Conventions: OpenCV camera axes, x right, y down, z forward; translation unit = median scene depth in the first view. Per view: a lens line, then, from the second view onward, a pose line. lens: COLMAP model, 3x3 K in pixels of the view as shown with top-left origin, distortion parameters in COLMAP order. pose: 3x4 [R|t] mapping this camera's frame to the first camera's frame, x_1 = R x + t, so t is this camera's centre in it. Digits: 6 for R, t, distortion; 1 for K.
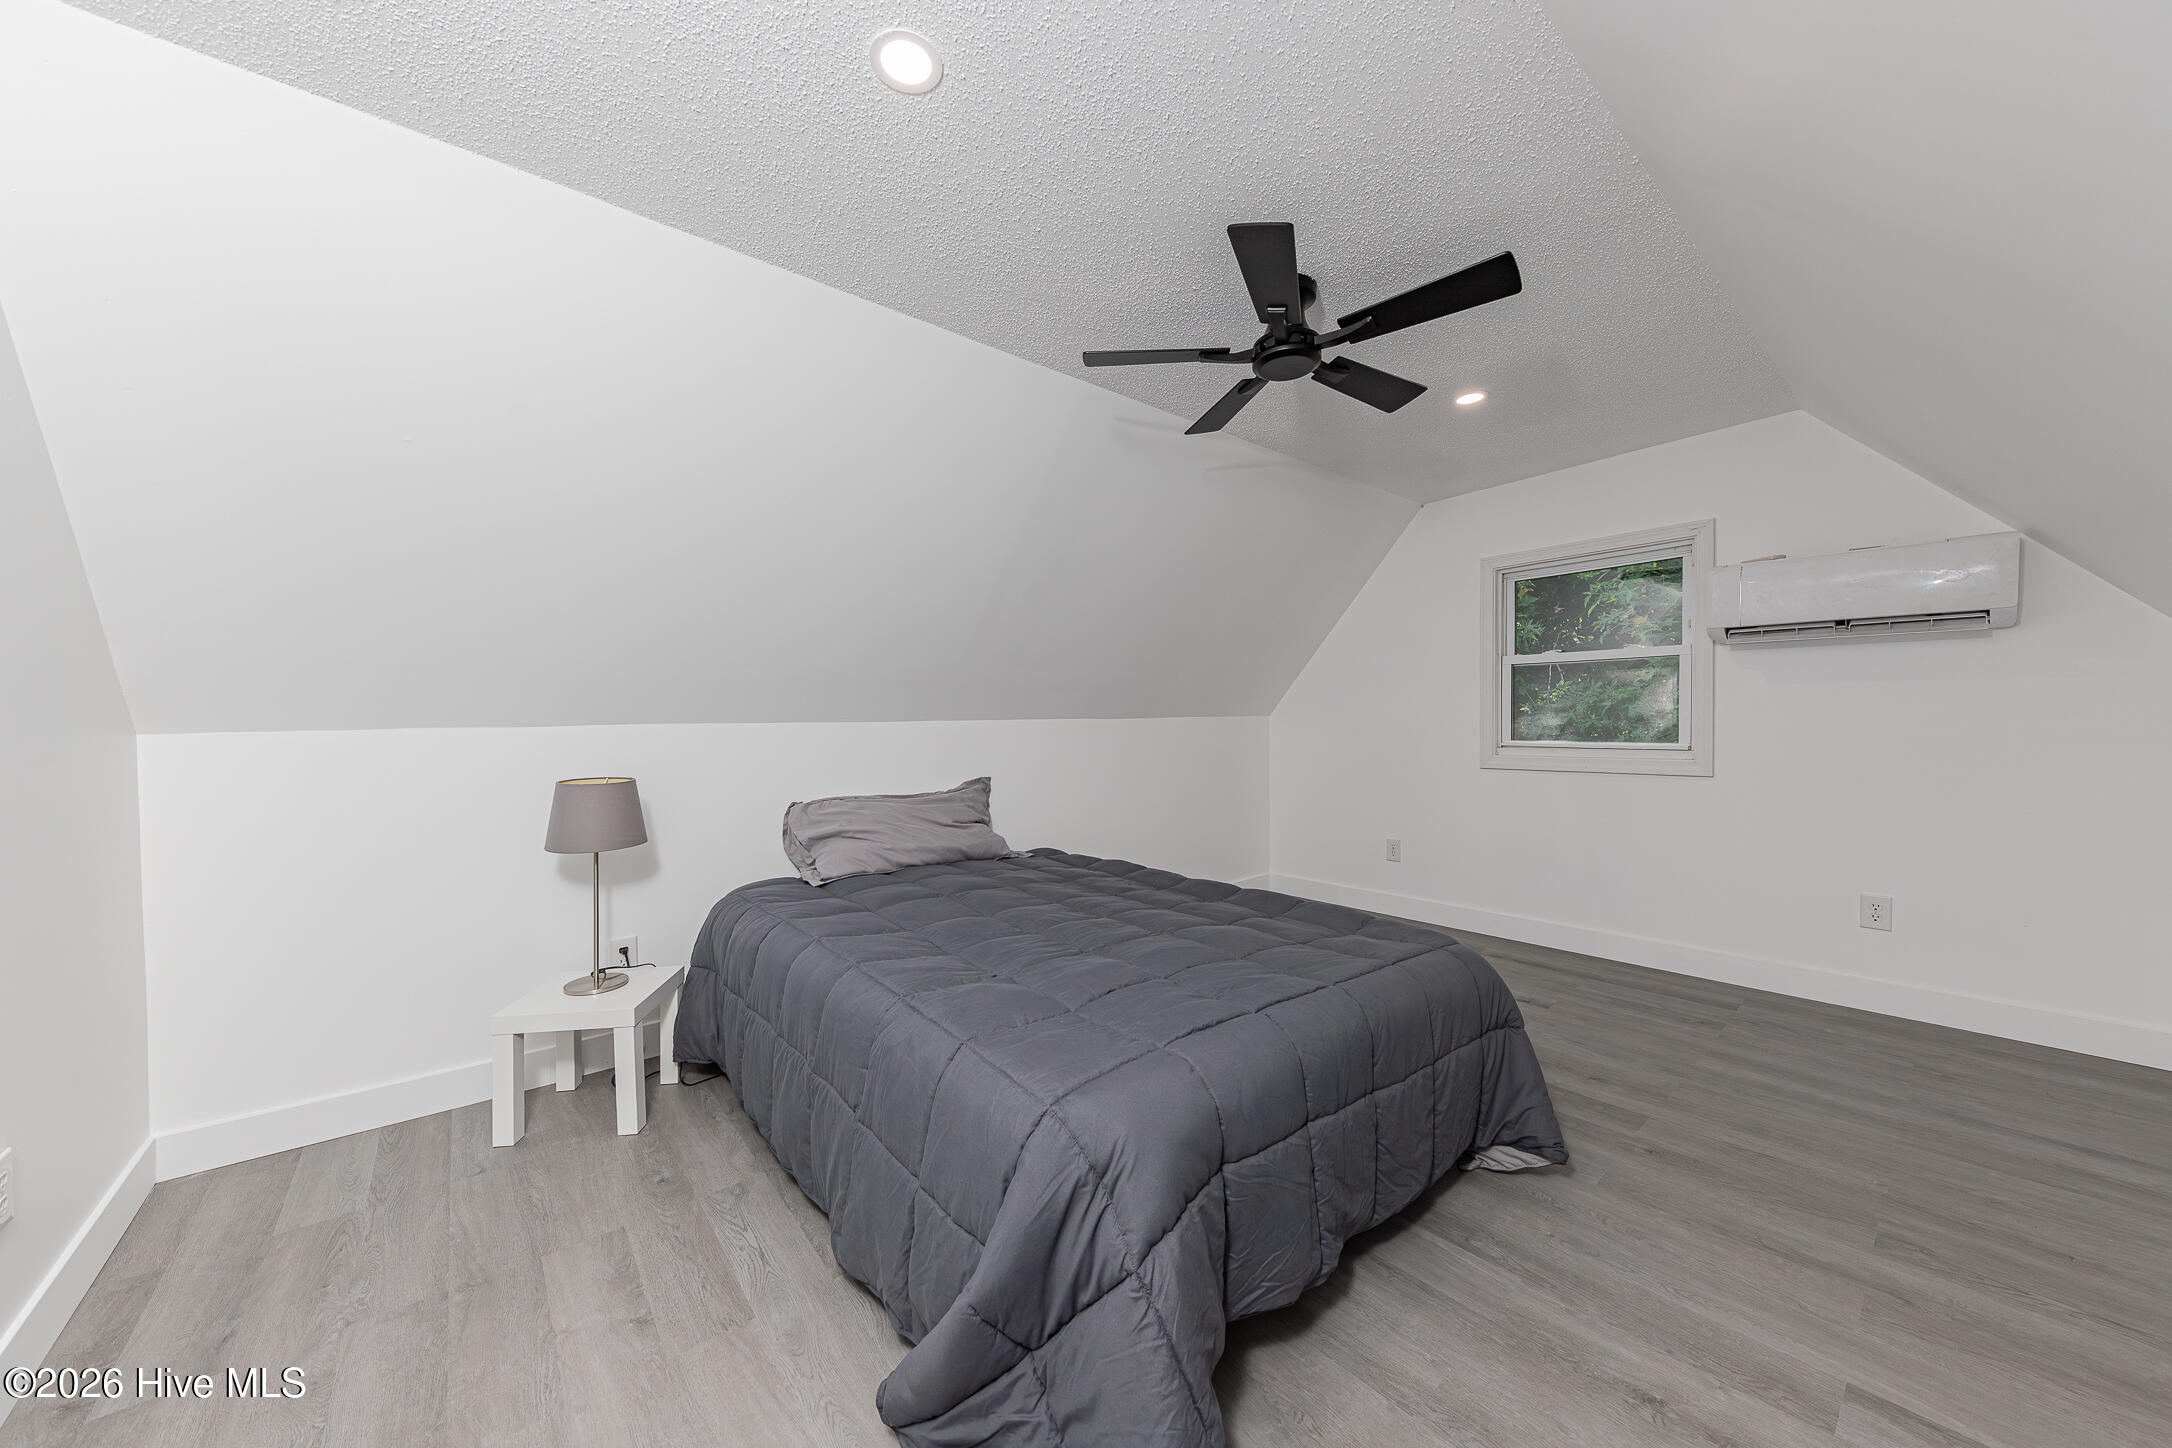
lens RADIAL K [[753.0, 0, 1096.2], [0, 753.0, 734.8], [0, 0, 1]] dist [0.010428, -0.004619]
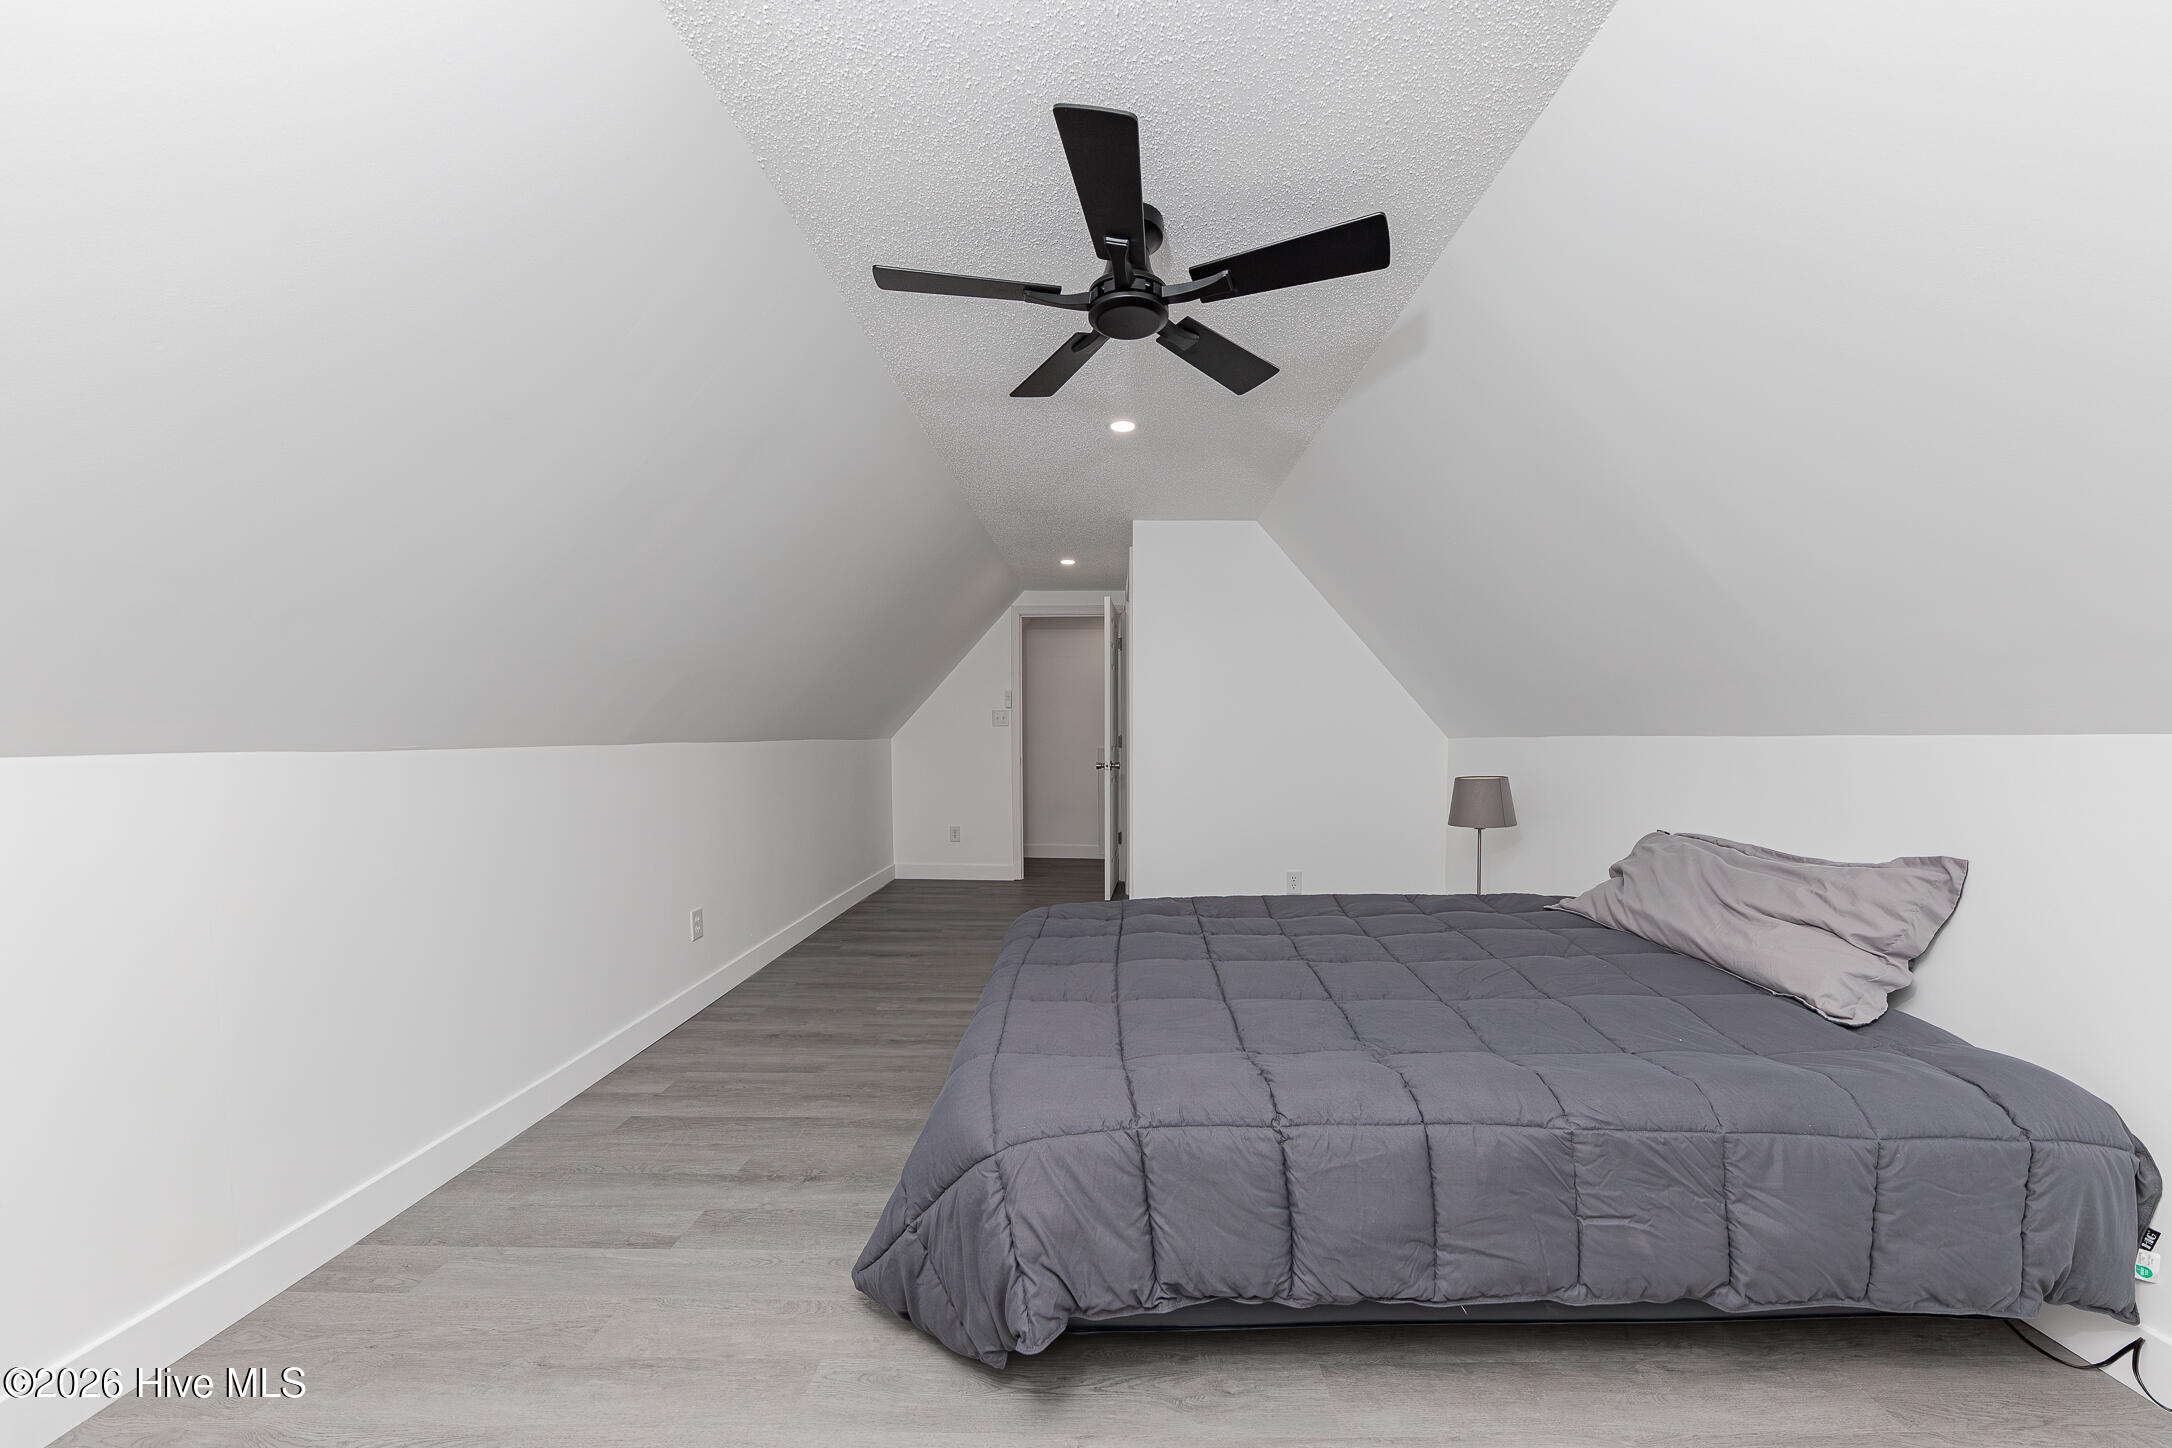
lens RADIAL K [[763.4, 0, 1077.6], [0, 763.4, 699.6], [0, 0, 1]] dist [0.019270, -0.004601]
pose [[-0.680898, -0.011812, -0.732283, 0.852694], [0.003428, 0.999808, -0.019315, -0.052808], [0.732370, -0.015661, -0.680727, 1.392294]]
